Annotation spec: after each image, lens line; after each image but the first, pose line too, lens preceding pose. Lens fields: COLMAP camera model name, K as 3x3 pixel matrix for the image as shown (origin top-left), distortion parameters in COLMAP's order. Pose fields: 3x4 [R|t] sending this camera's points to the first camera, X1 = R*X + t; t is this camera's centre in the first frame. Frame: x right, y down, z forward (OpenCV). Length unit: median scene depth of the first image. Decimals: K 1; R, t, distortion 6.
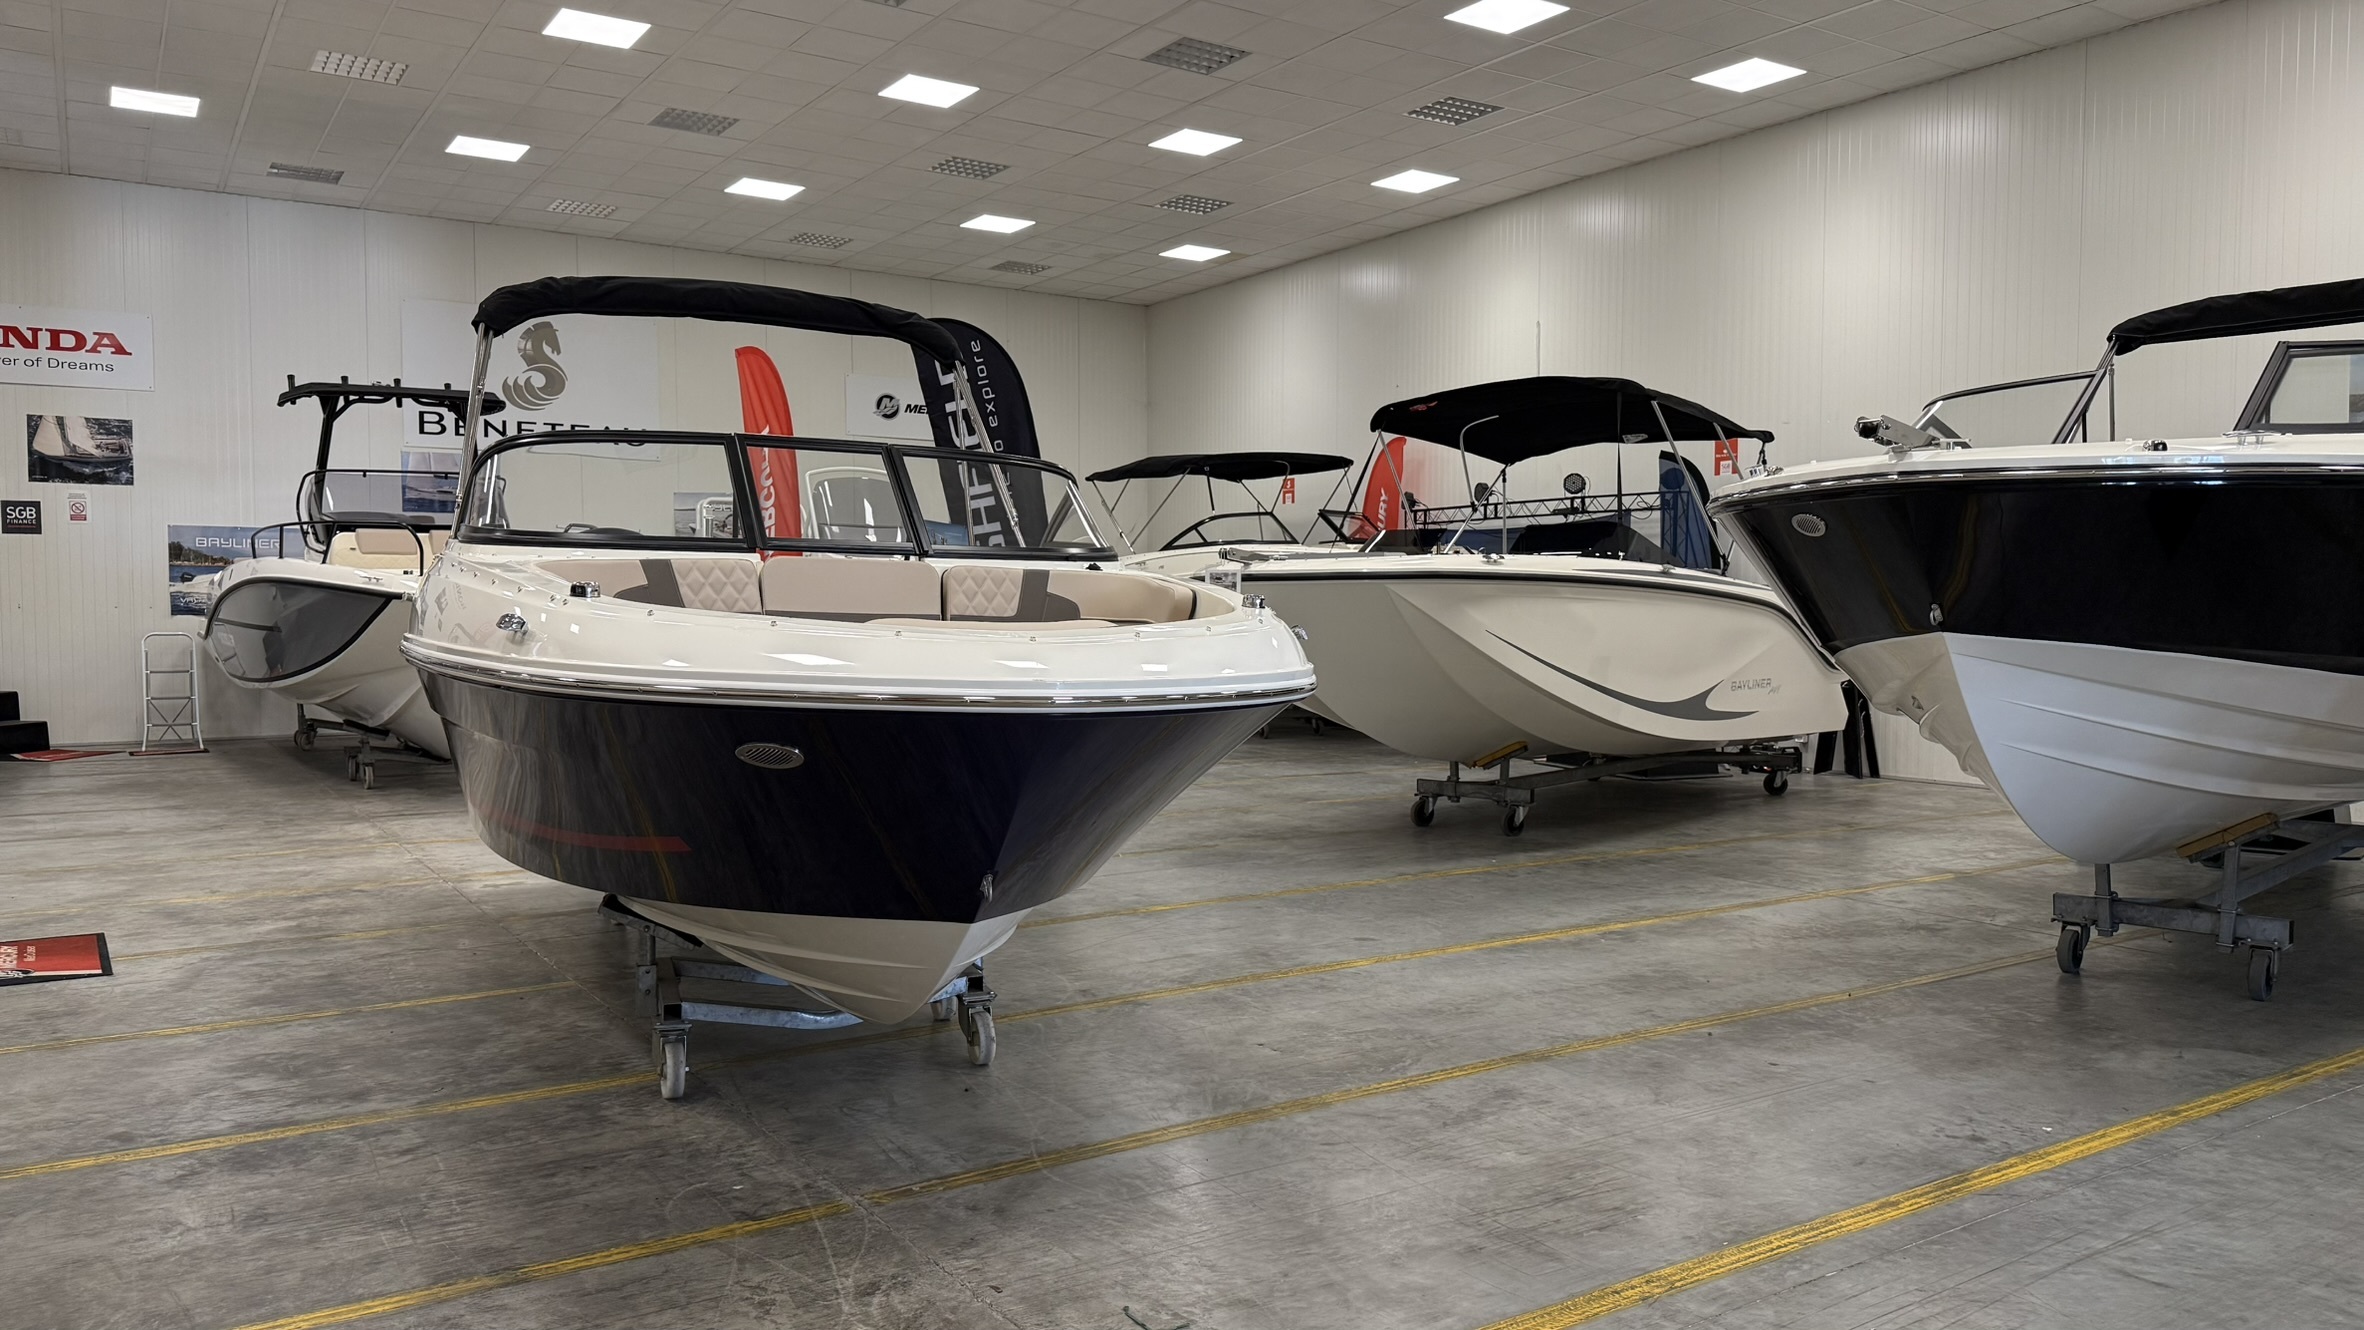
lens RADIAL K [[1677.2, 0, 1185.0], [0, 1677.2, 678.0], [0, 0, 1]] dist [0.078430, -0.116245]
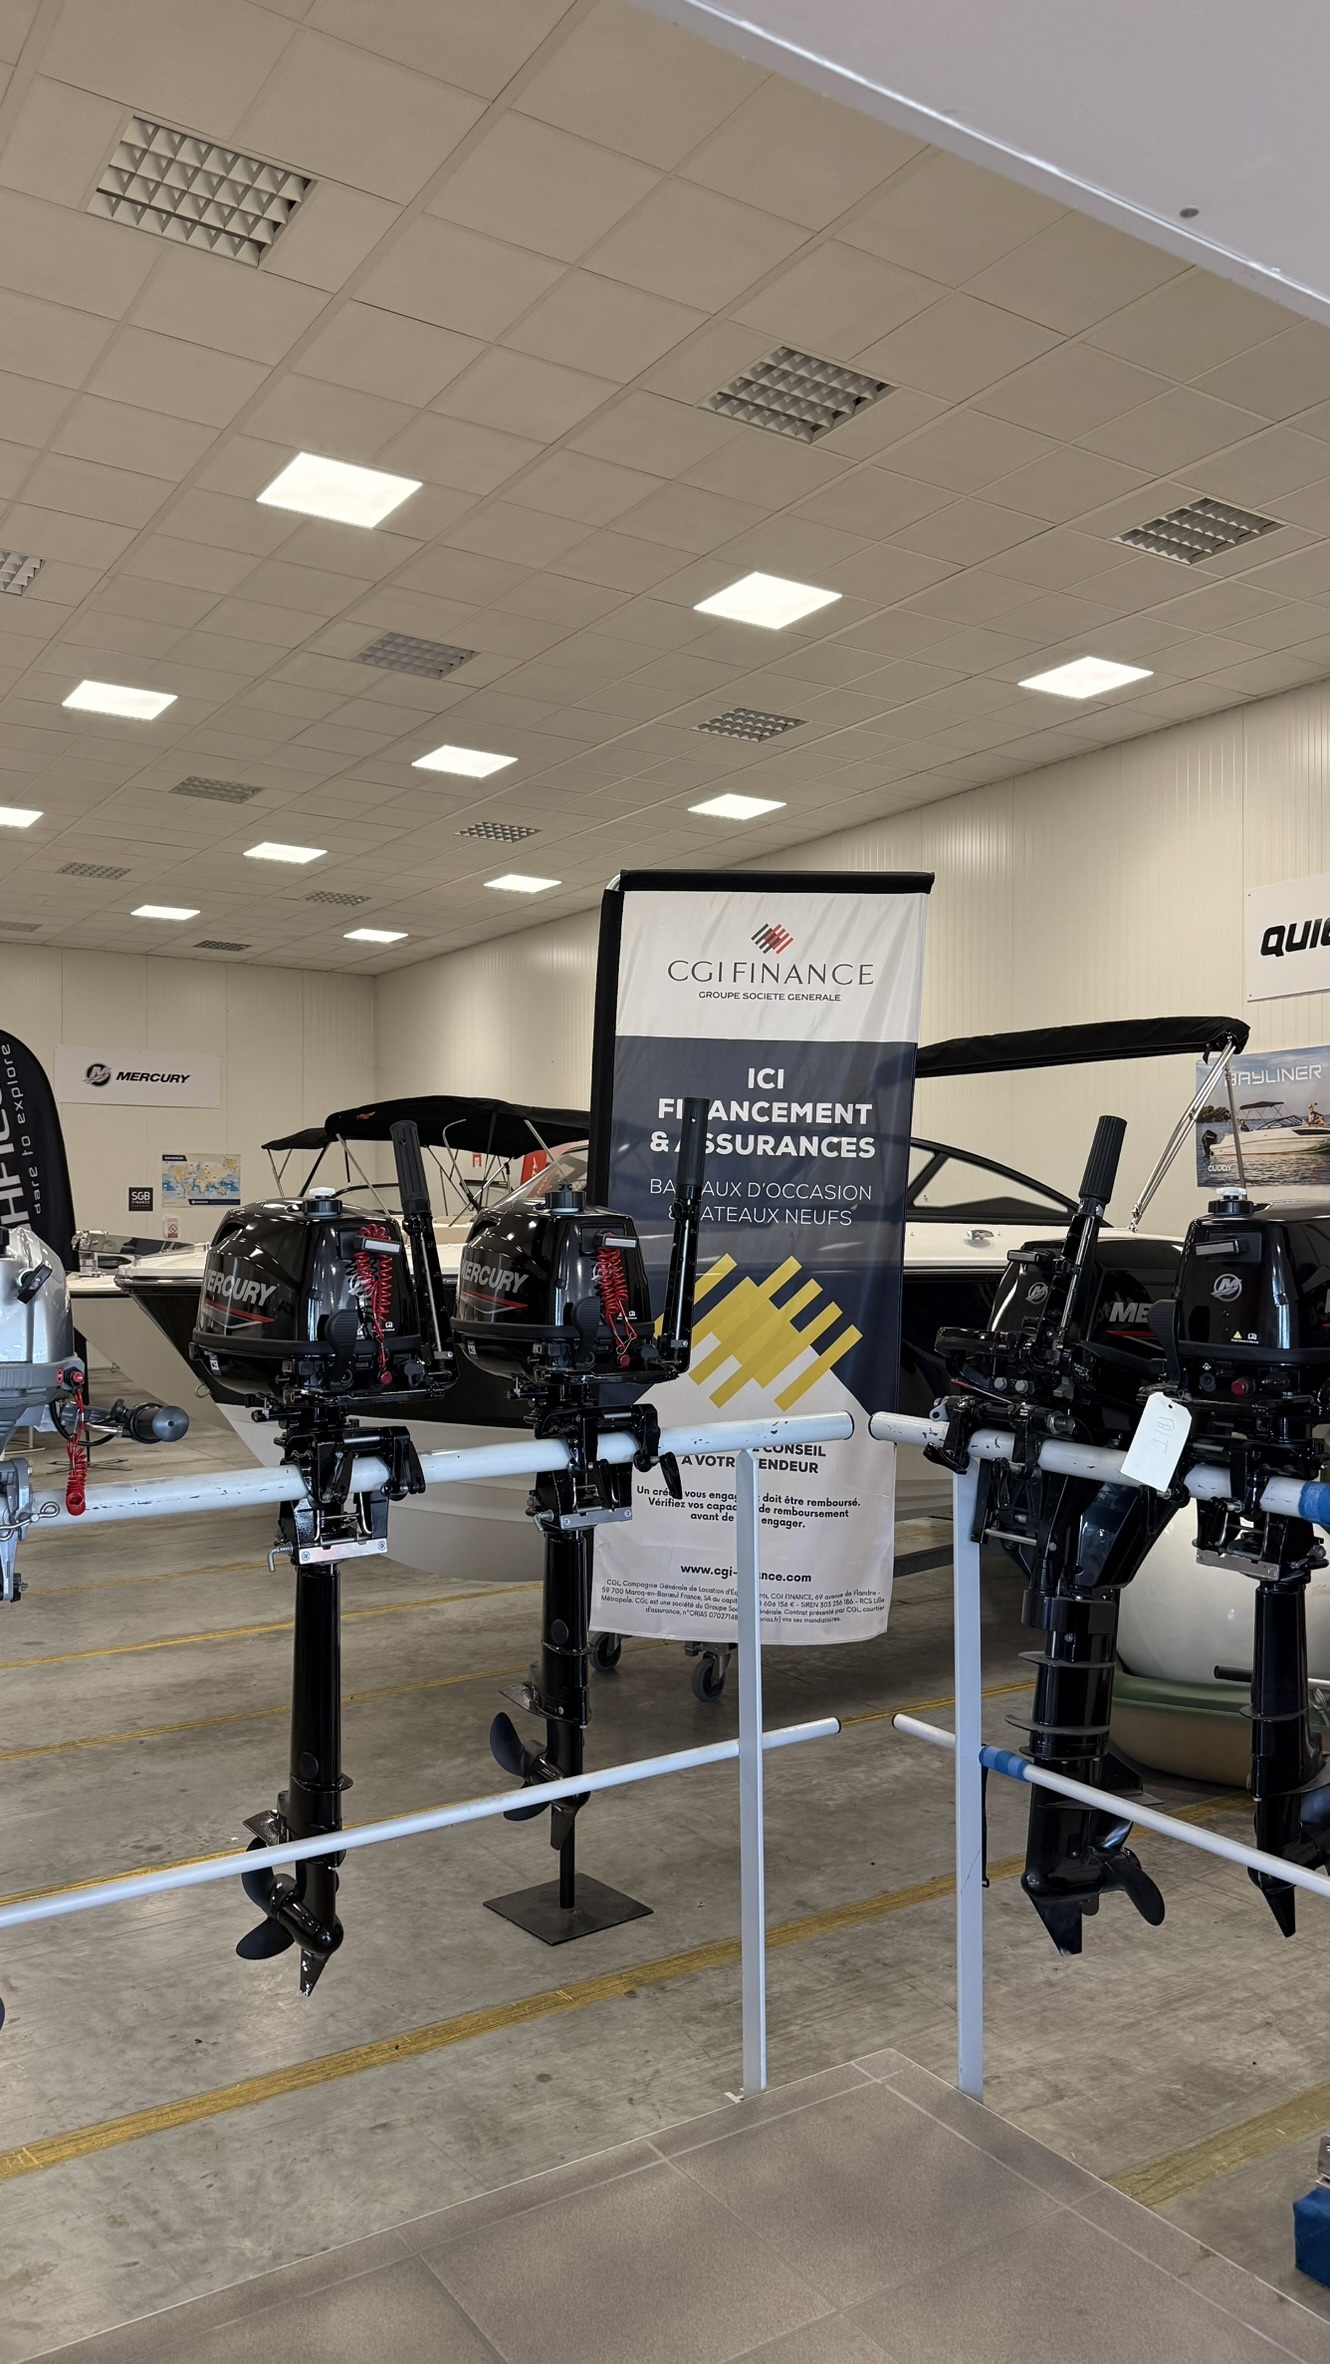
lens RADIAL K [[1677.2, 0, 680.2], [0, 1677.2, 1170.0], [0, 0, 1]] dist [0.078430, -0.116245]
pose [[0.999996, -0.001833, 0.002248, 0.265820], [0.001993, 0.997296, -0.073465, -0.035235], [-0.002107, 0.073469, 0.997295, -0.066316]]
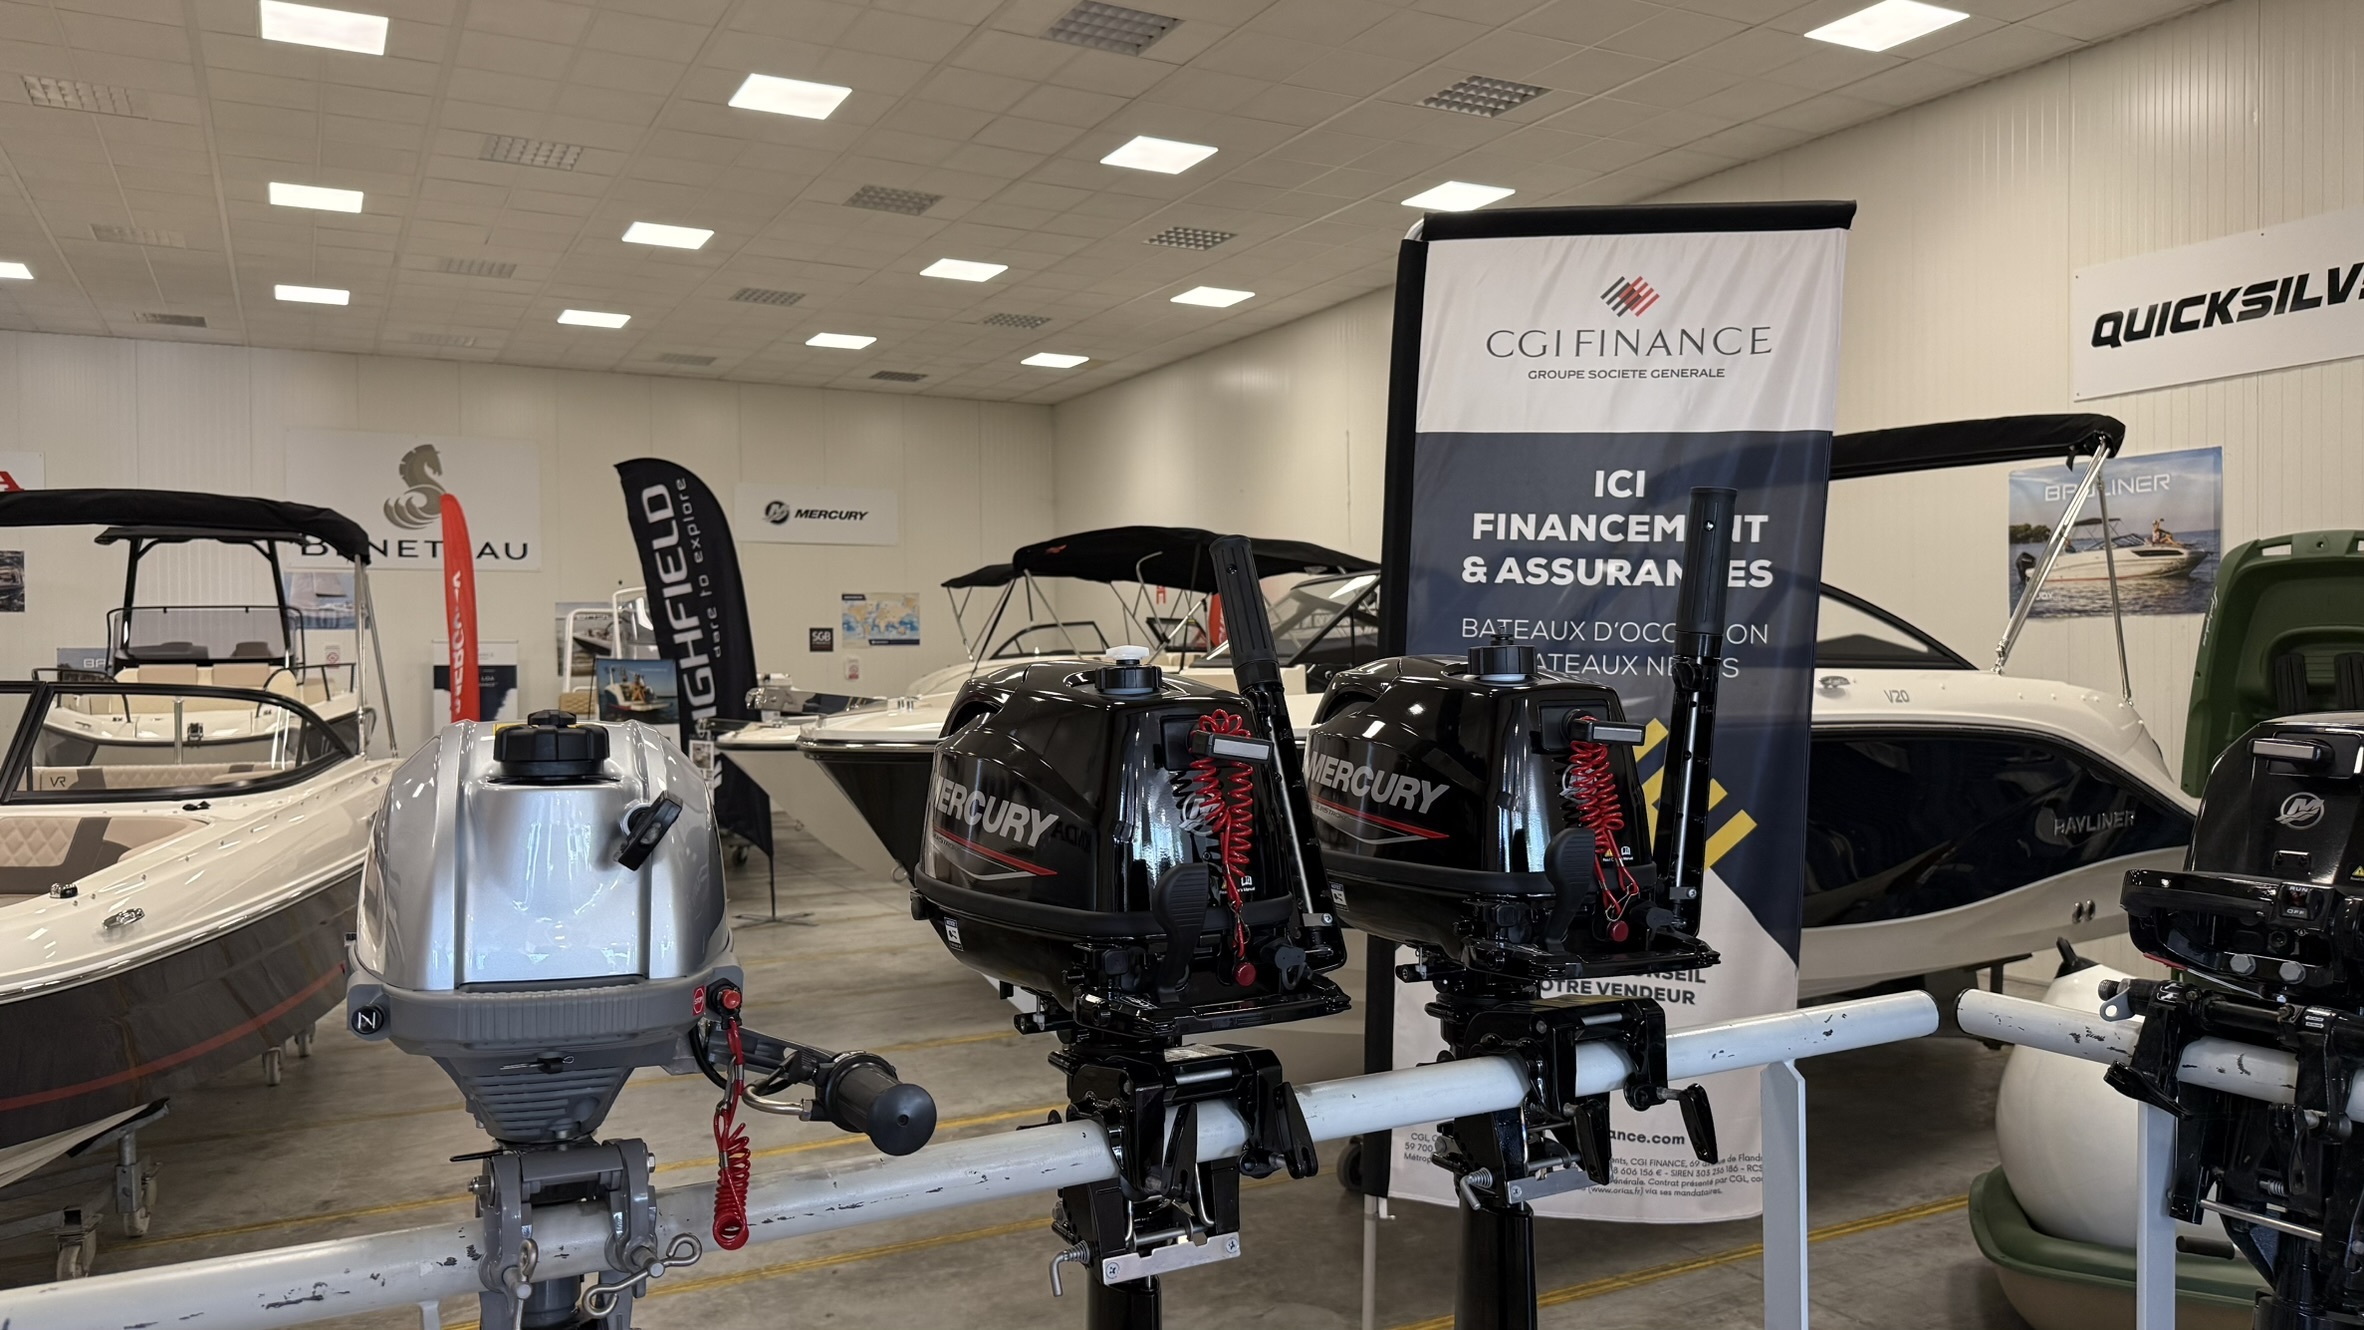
lens RADIAL K [[1677.2, 0, 1173.7], [0, 1677.2, 669.9], [0, 0, 1]] dist [0.078430, -0.116245]
pose [[0.994964, -0.007105, -0.099977, 0.240446], [0.003600, 0.999374, -0.035203, -0.041624], [0.100164, 0.034665, 0.994367, 0.011212]]
